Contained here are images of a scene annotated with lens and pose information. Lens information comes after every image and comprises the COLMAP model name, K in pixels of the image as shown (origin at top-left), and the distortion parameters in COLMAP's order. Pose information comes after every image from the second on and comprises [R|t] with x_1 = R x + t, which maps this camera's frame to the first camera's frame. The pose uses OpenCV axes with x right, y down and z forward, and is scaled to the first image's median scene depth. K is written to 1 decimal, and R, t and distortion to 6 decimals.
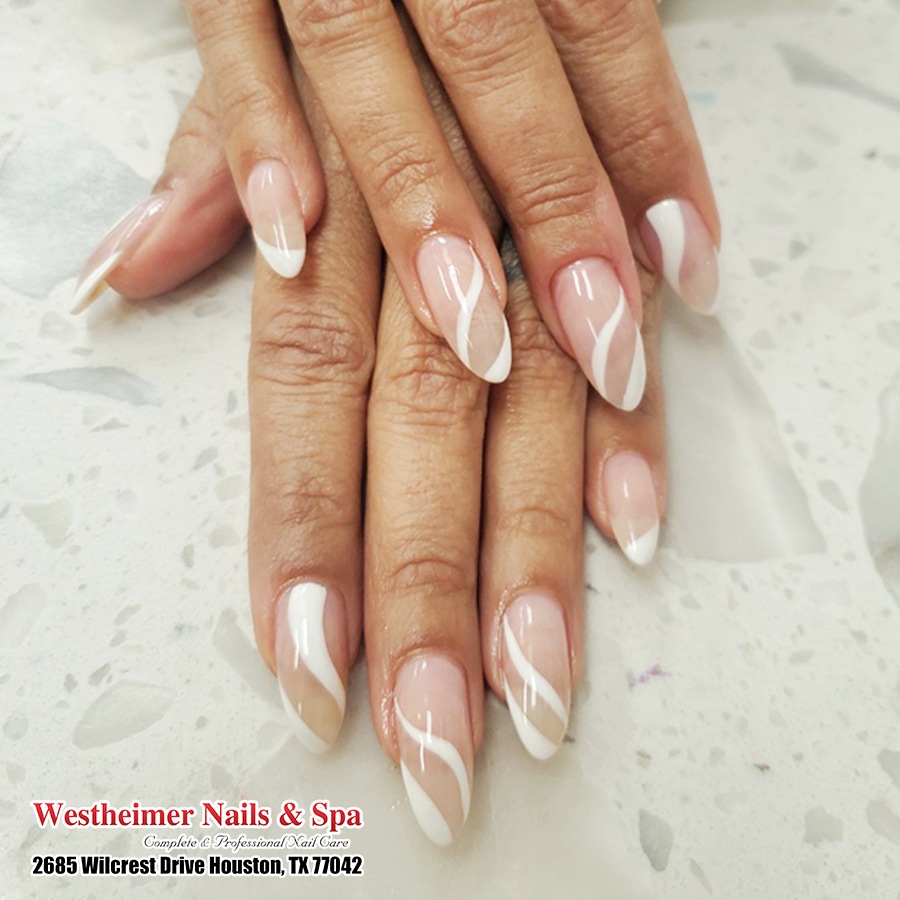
lens RADIAL K [[800.8, 0, 450.0], [0, 800.8, 450.0], [0, 0, 1]] dist [-0.046488, 0.055789]
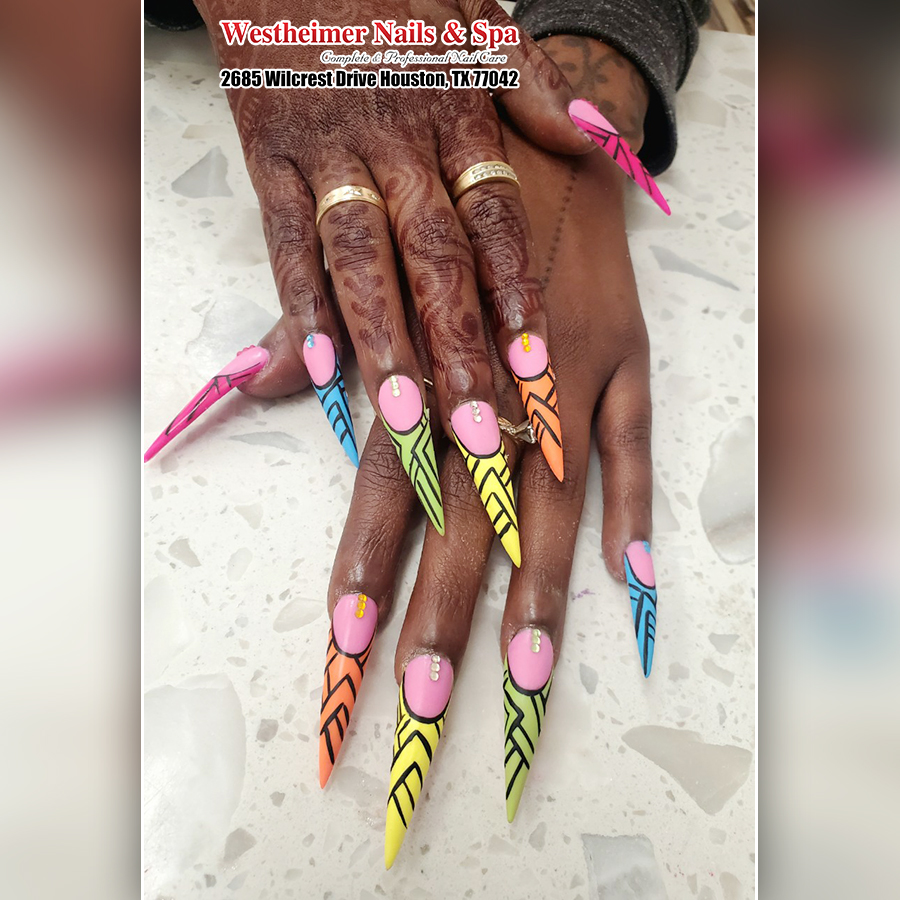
lens RADIAL K [[800.8, 0, 450.0], [0, 800.8, 450.0], [0, 0, 1]] dist [-0.046488, 0.055789]
pose [[0.998738, -0.008407, 0.049508, -0.141580], [0.014961, 0.990932, -0.133530, 0.193427], [-0.047936, 0.134102, 0.989807, -0.835832]]
